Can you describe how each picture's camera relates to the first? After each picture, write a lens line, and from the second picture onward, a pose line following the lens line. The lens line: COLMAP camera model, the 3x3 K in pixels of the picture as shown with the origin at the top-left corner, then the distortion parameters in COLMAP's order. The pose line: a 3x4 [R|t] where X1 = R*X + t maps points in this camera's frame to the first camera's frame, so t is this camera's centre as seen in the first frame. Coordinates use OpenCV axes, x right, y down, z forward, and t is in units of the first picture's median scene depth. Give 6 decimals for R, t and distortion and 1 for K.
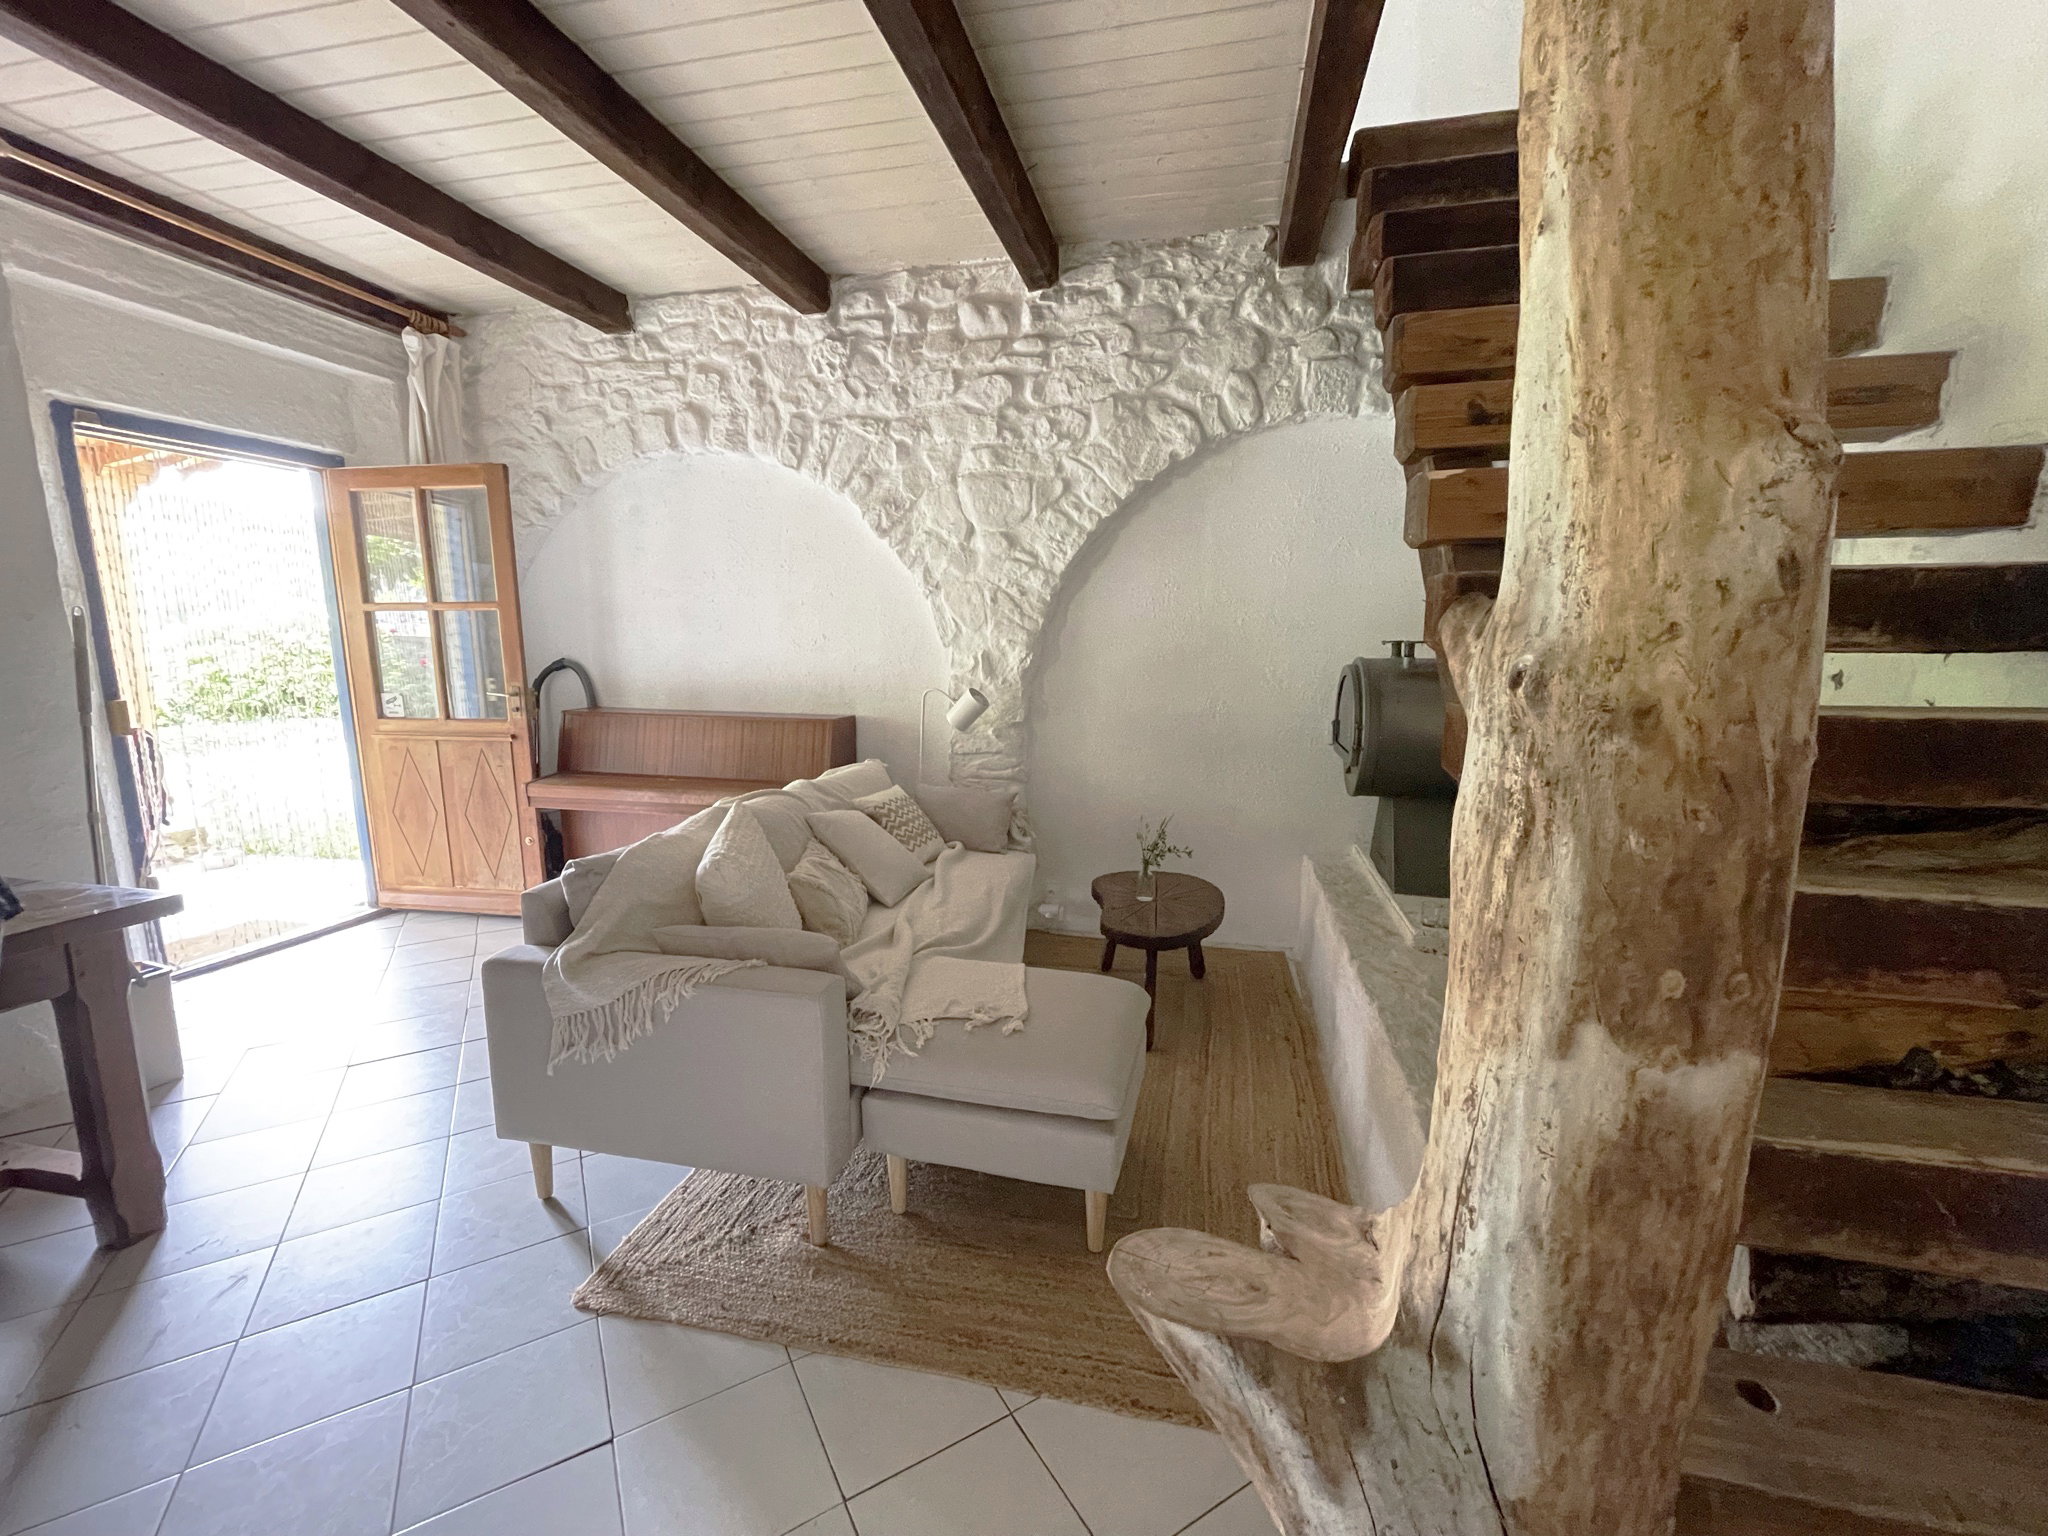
lens RADIAL K [[825.2, 0, 1025.7], [0, 825.2, 774.8], [0, 0, 1]] dist [-0.002270, 0.000250]
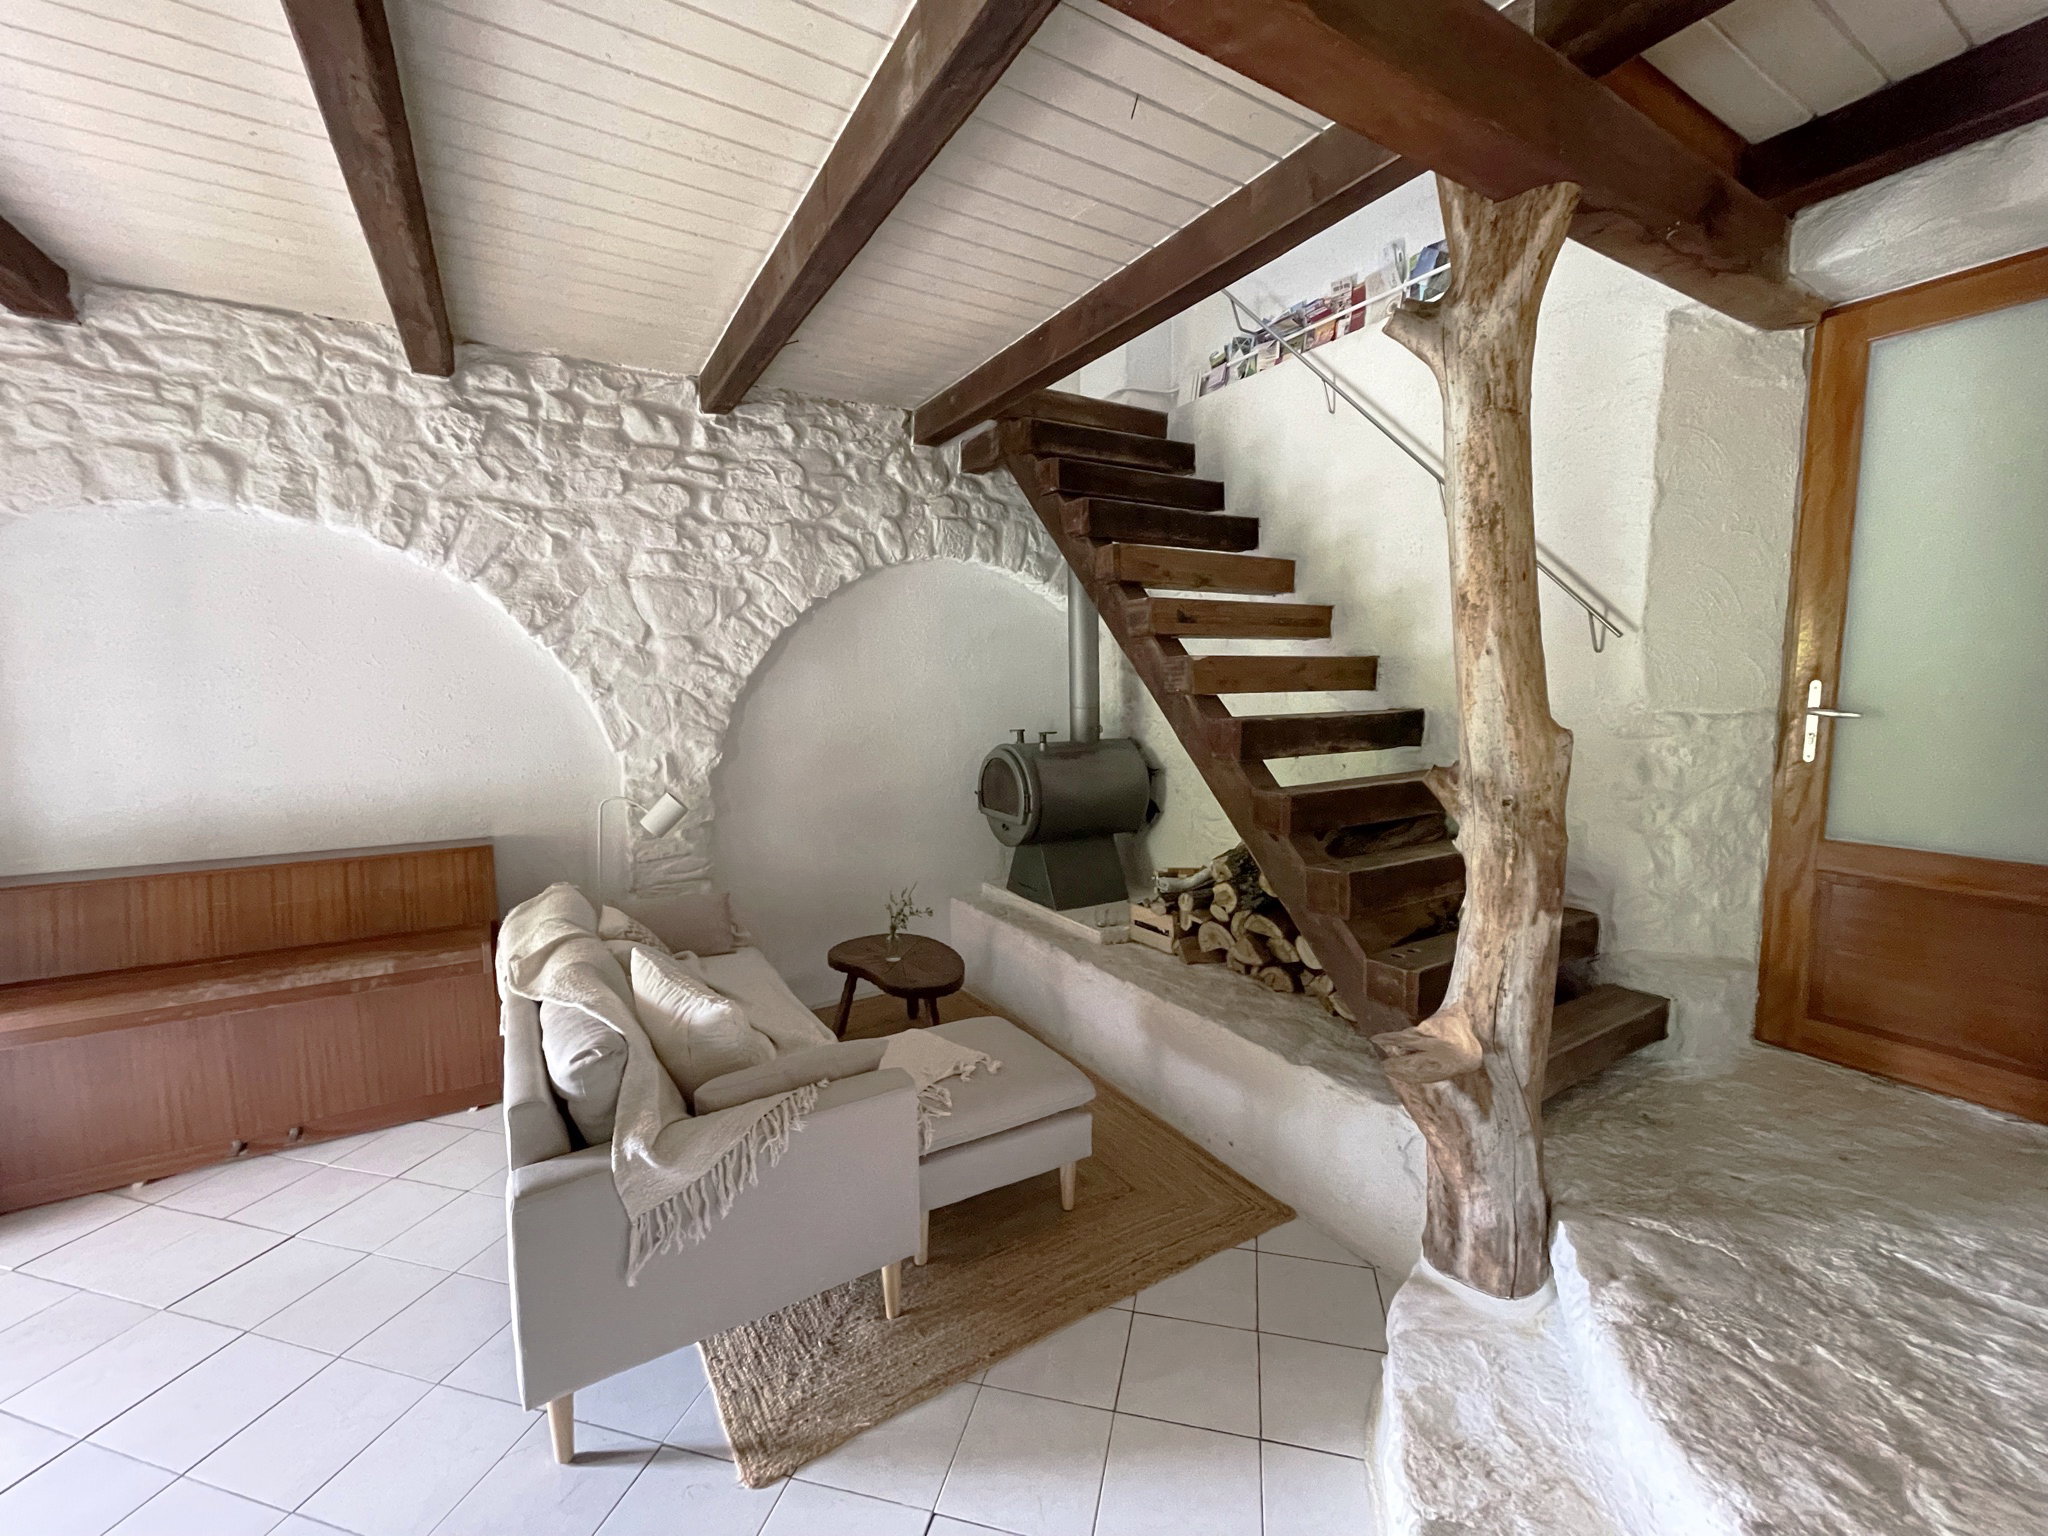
lens RADIAL K [[825.2, 0, 1025.7], [0, 825.2, 774.8], [0, 0, 1]] dist [-0.002270, 0.000250]
pose [[0.719624, -0.085548, 0.689073, -0.442970], [0.125025, 0.992126, -0.007397, -0.067768], [-0.683015, 0.091475, 0.724654, 0.002561]]
